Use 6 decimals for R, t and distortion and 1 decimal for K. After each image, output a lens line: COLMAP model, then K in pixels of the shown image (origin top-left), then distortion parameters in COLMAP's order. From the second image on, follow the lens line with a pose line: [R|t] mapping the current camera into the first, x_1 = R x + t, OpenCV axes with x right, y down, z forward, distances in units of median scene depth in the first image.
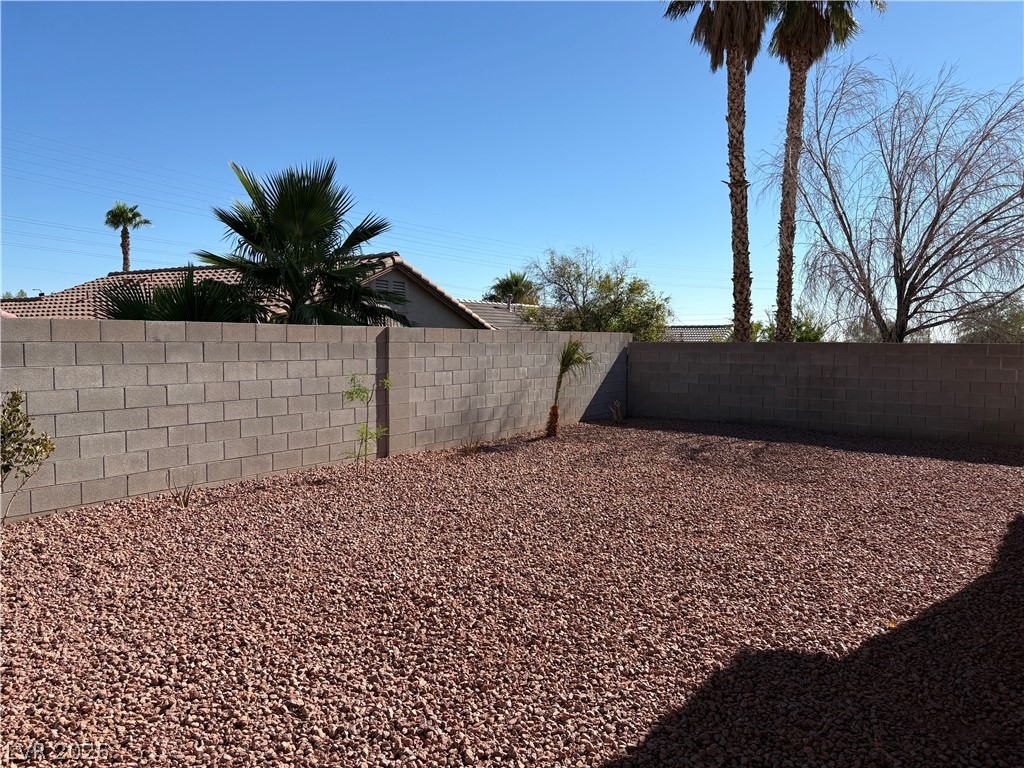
lens RADIAL K [[770.8, 0, 512.0], [0, 770.8, 384.0], [0, 0, 1]] dist [0.028272, -0.000380]
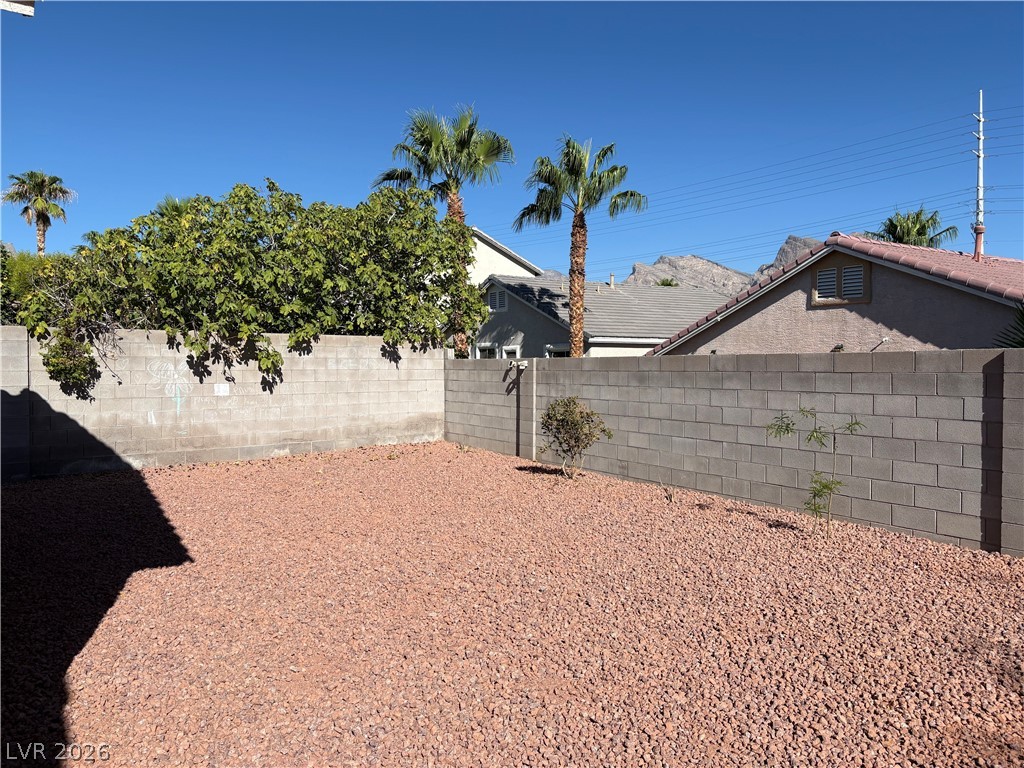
lens RADIAL K [[770.8, 0, 512.0], [0, 770.8, 384.0], [0, 0, 1]] dist [0.028272, -0.000380]
pose [[-0.408224, 0.015206, -0.912755, 0.424155], [-0.055477, 0.997600, 0.041431, -0.035506], [0.911195, 0.067551, -0.406401, 0.640225]]
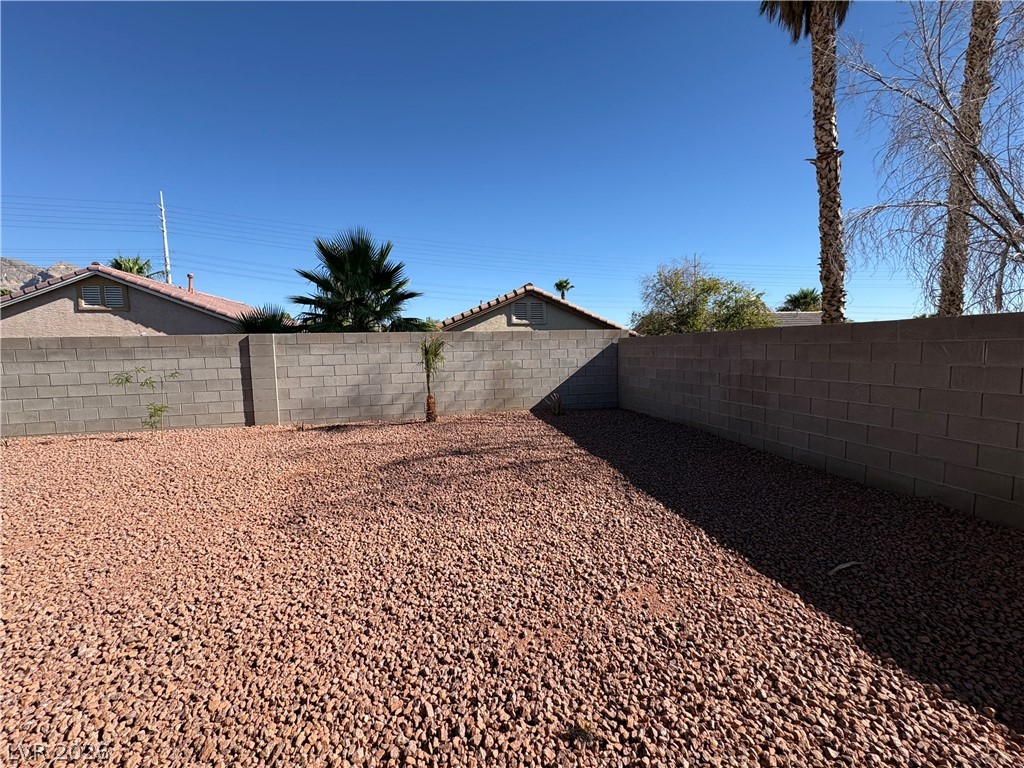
lens RADIAL K [[407.5, 0, 512.0], [0, 407.5, 384.0], [0, 0, 1]] dist [0.000890, 0.000091]
pose [[0.729042, 0.037735, -0.683428, 0.504848], [-0.012796, 0.999056, 0.041512, -0.014623], [0.684349, -0.021519, 0.728837, 0.562099]]
